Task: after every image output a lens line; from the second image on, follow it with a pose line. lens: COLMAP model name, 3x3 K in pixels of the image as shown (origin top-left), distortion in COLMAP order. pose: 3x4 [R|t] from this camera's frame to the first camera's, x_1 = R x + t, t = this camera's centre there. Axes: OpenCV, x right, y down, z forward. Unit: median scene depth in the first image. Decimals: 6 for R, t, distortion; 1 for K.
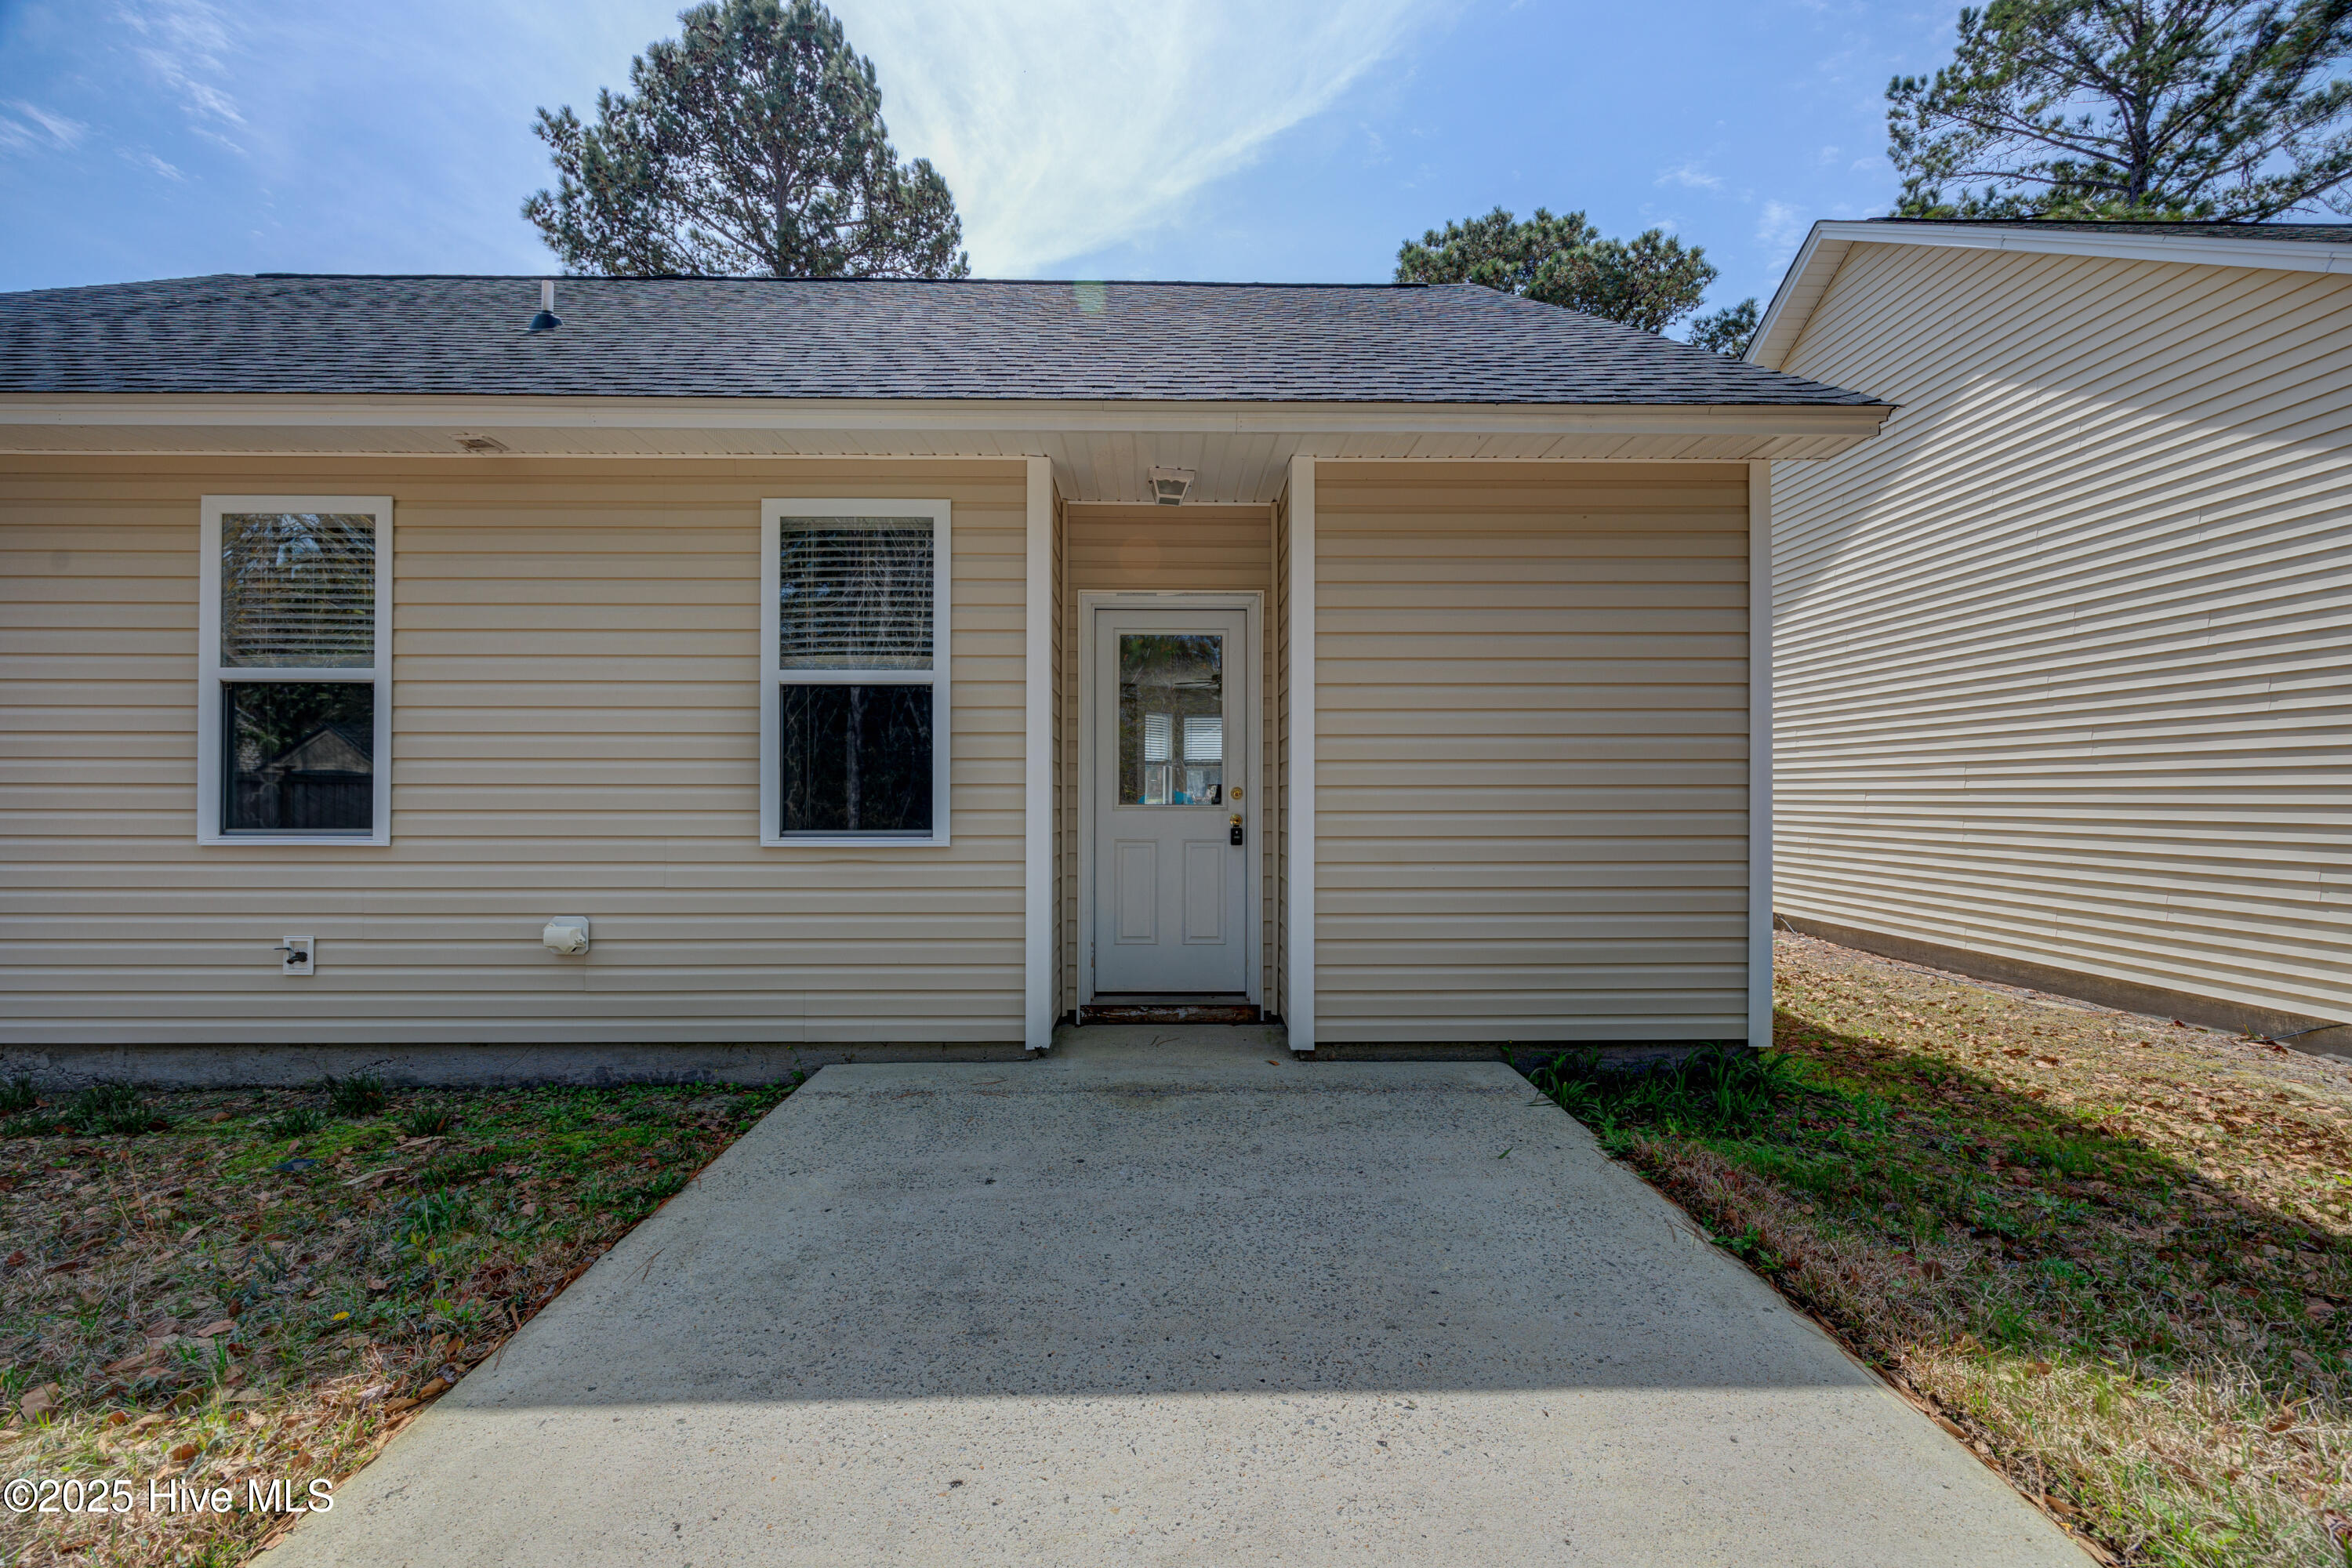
lens RADIAL K [[916.1, 0, 1177.9], [0, 916.1, 787.2], [0, 0, 1]] dist [-0.004303, -0.000368]
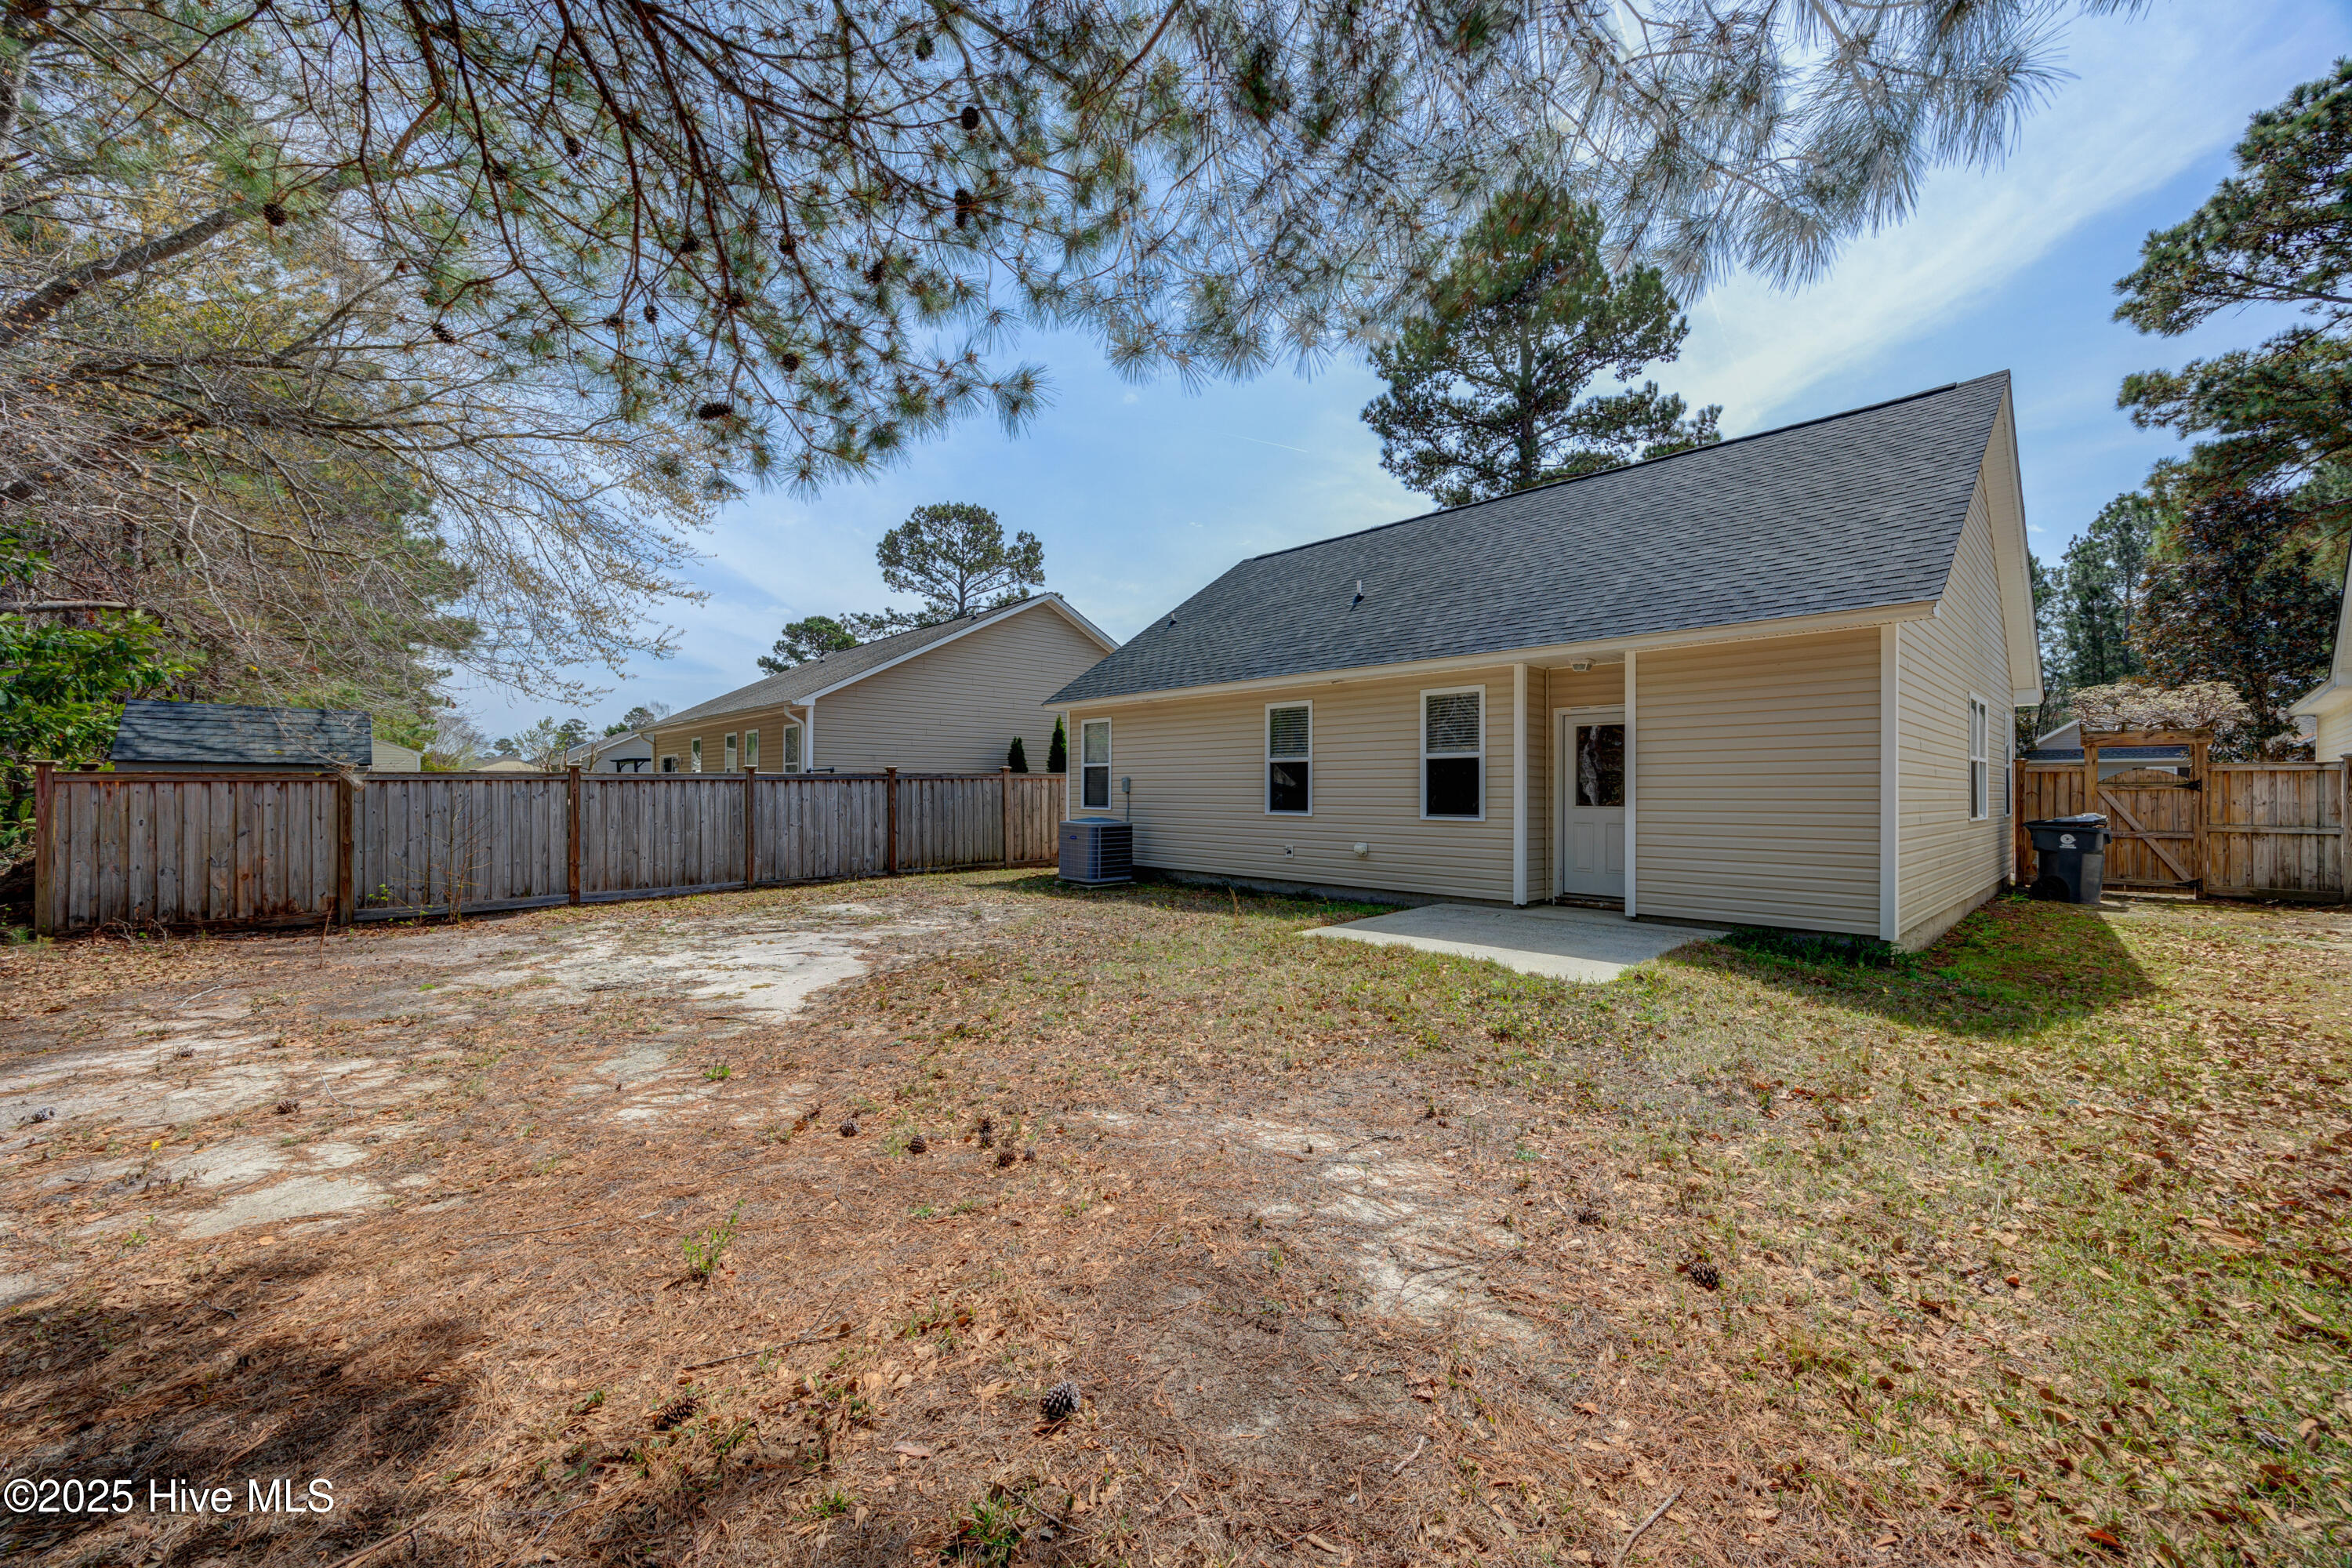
lens RADIAL K [[916.1, 0, 1261.0], [0, 916.1, 779.2], [0, 0, 1]] dist [-0.004303, -0.000368]
pose [[0.739100, -0.006517, -0.673564, 1.014000], [0.000253, 0.999956, -0.009397, -0.028566], [0.673596, 0.006775, 0.739069, -1.306104]]
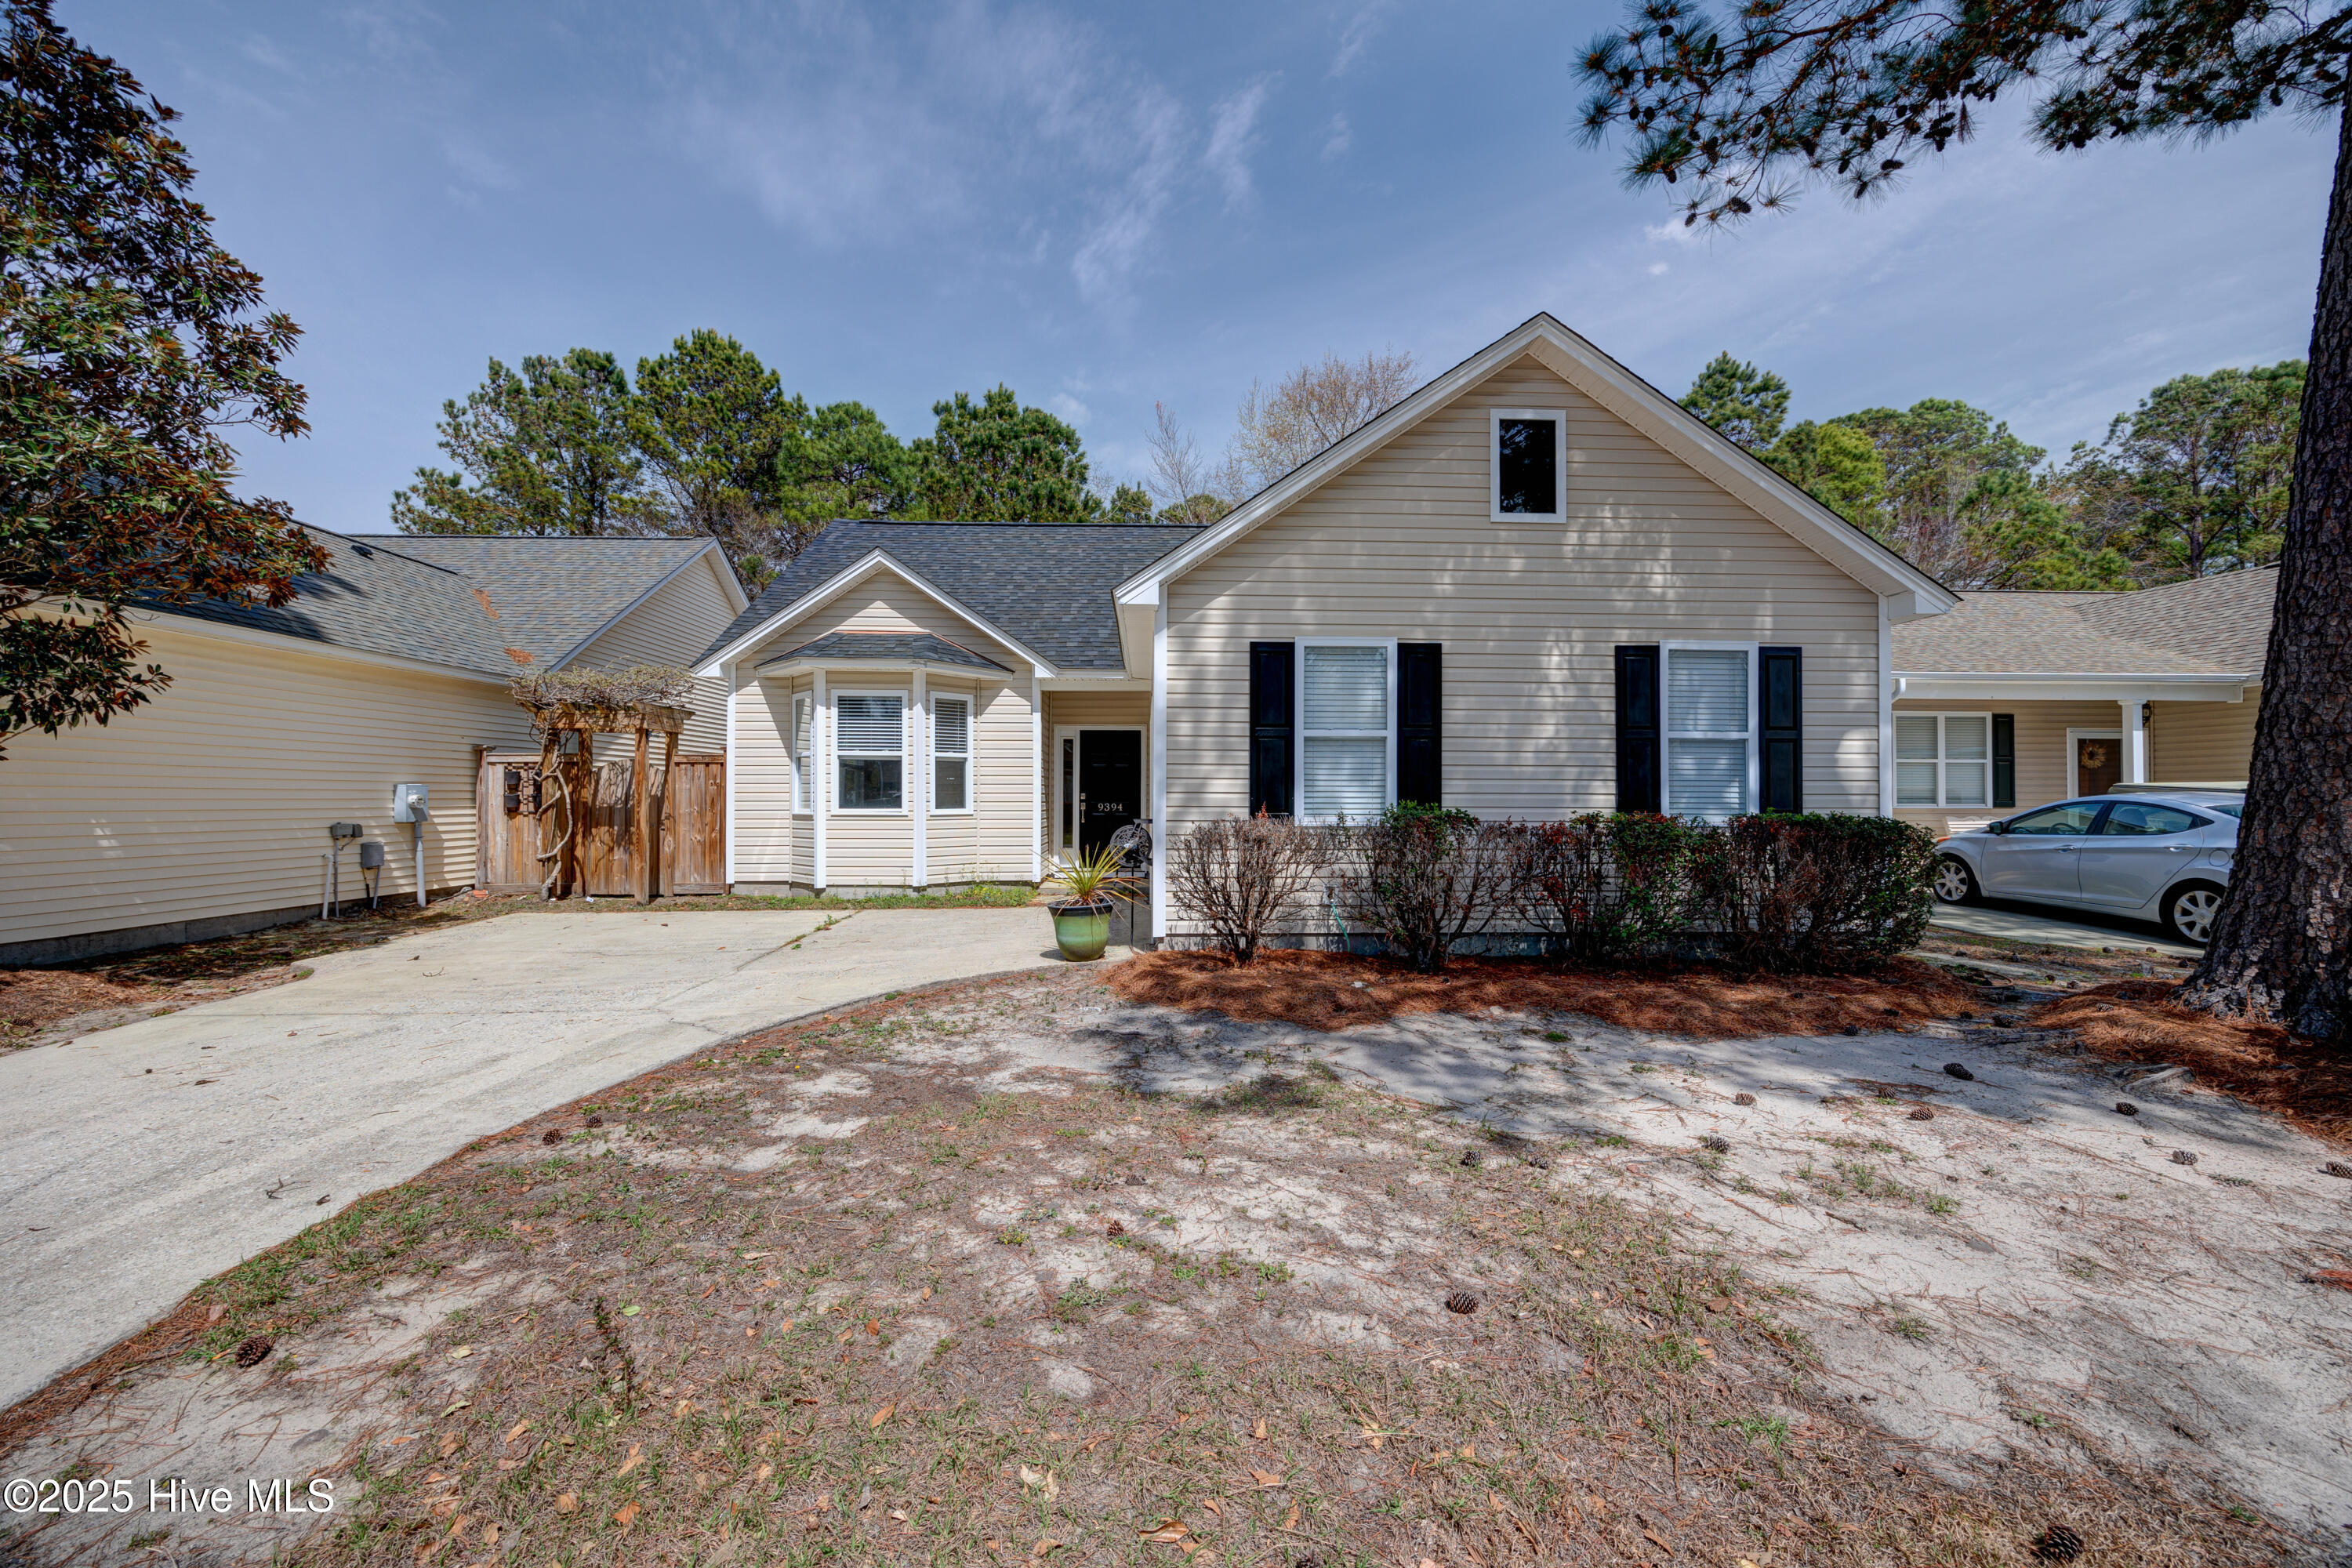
lens RADIAL K [[916.1, 0, 1194.0], [0, 916.1, 800.4], [0, 0, 1]] dist [-0.004303, -0.000368]
pose [[-0.018887, 0.005560, 0.999806, -3.388975], [-0.000492, 0.999984, -0.005570, 0.039934], [-0.999822, -0.000597, -0.018884, 0.228162]]
